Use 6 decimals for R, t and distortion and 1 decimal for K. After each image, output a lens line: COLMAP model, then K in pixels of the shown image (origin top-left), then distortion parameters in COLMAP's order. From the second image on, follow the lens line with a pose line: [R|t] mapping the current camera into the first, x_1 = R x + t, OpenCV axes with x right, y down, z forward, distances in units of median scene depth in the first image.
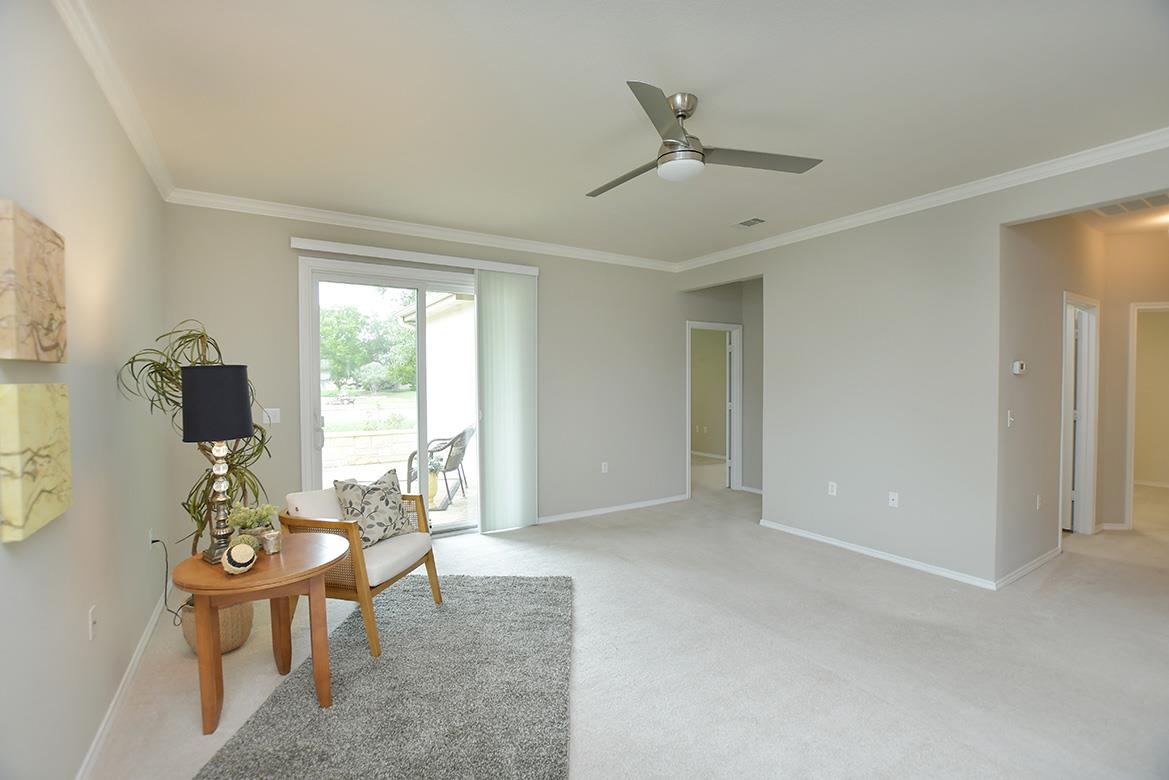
lens RADIAL K [[508.4, 0, 584.5], [0, 508.4, 390.0], [0, 0, 1]] dist [-0.018716, 0.000220]
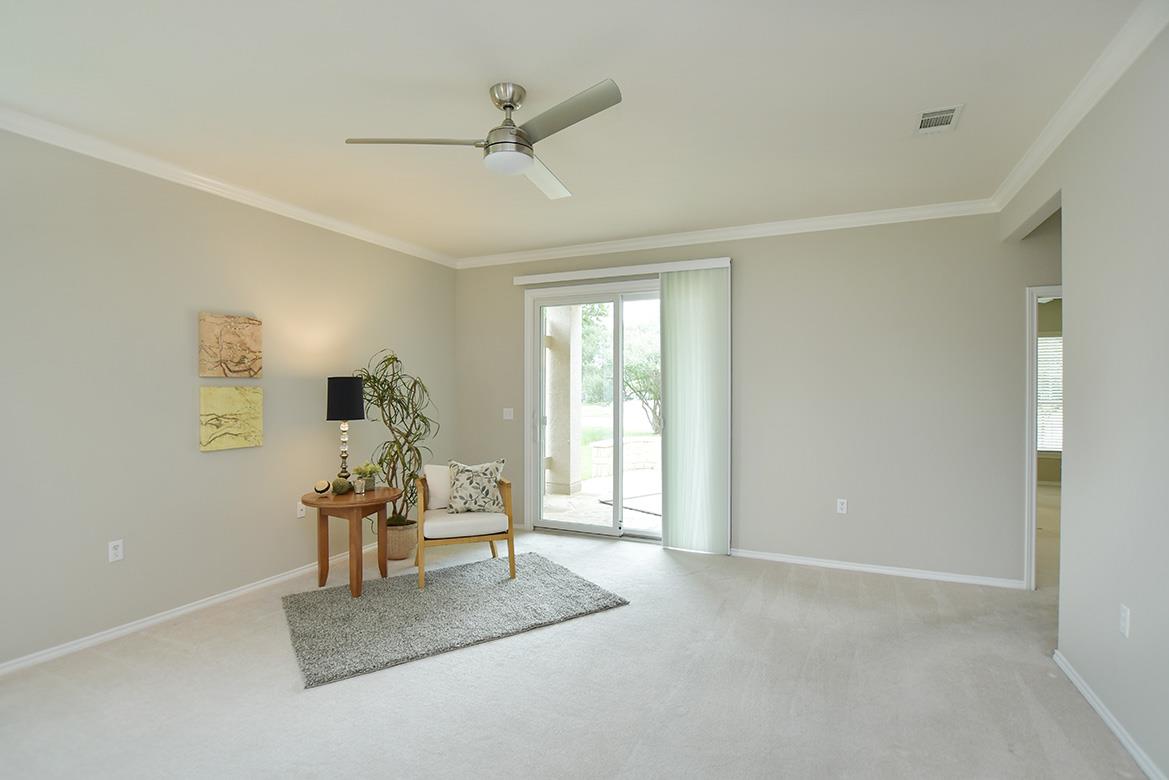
lens RADIAL K [[557.1, 0, 584.5], [0, 557.1, 390.0], [0, 0, 1]] dist [-0.029816, -0.000179]
pose [[0.553644, 0.006297, -0.832729, 0.730519], [-0.019843, 0.999787, -0.005633, -0.005936], [0.832517, 0.019643, 0.553652, 0.361184]]
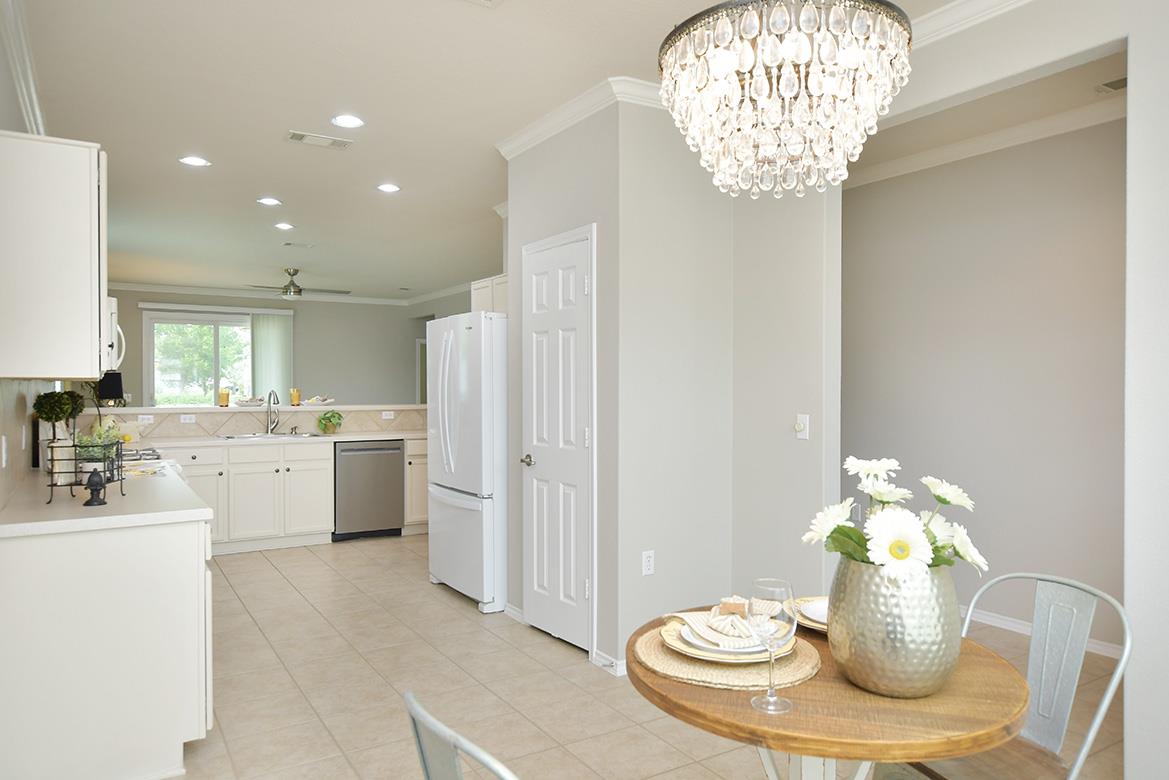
lens RADIAL K [[769.6, 0, 569.0], [0, 769.6, 393.0], [0, 0, 1]] dist [-0.001008, 0.002602]
pose [[0.999739, 0.006005, -0.022038, 1.087376], [-0.006173, 0.999952, -0.007574, 0.045602], [0.021991, 0.007708, 0.999728, -1.830826]]
